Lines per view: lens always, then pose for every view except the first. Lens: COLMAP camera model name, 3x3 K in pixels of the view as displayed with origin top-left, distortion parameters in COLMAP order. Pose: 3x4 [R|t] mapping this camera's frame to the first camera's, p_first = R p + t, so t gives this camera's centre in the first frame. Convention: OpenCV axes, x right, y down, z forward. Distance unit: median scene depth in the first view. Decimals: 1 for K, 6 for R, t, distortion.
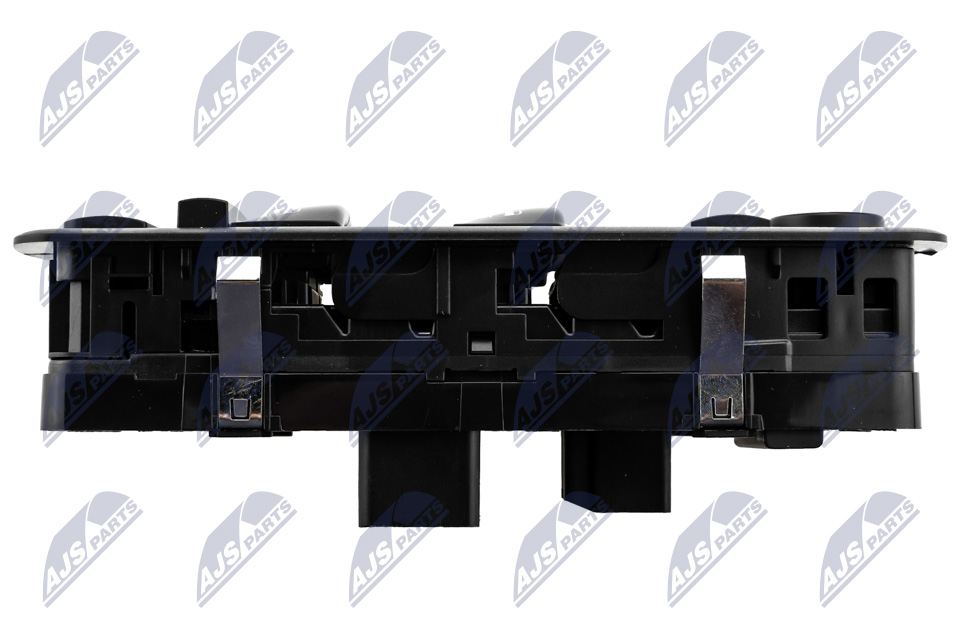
lens RADIAL K [[2124.8, 0, 477.5], [0, 2124.8, 319.8], [0, 0, 1]] dist [0.060721, 0.000000]
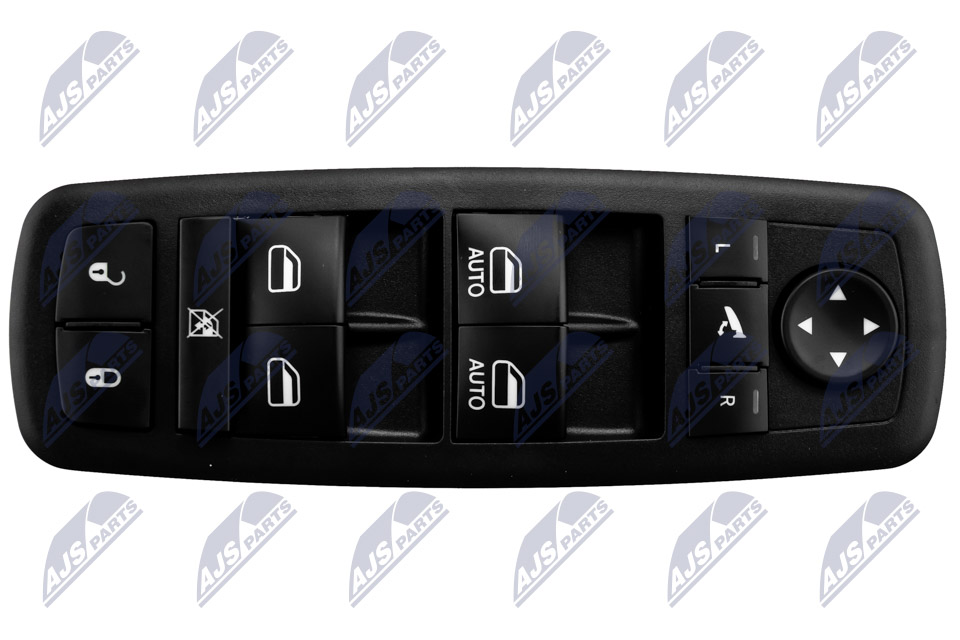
lens RADIAL K [[2124.3, 0, 530.6], [0, 2124.3, 311.1], [0, 0, 1]] dist [0.056497, 0.000000]
pose [[0.999860, 0.000191, -0.016750, 0.118788], [-0.000257, 0.999992, -0.003942, -0.000037], [0.016749, 0.003946, 0.999852, 0.001037]]
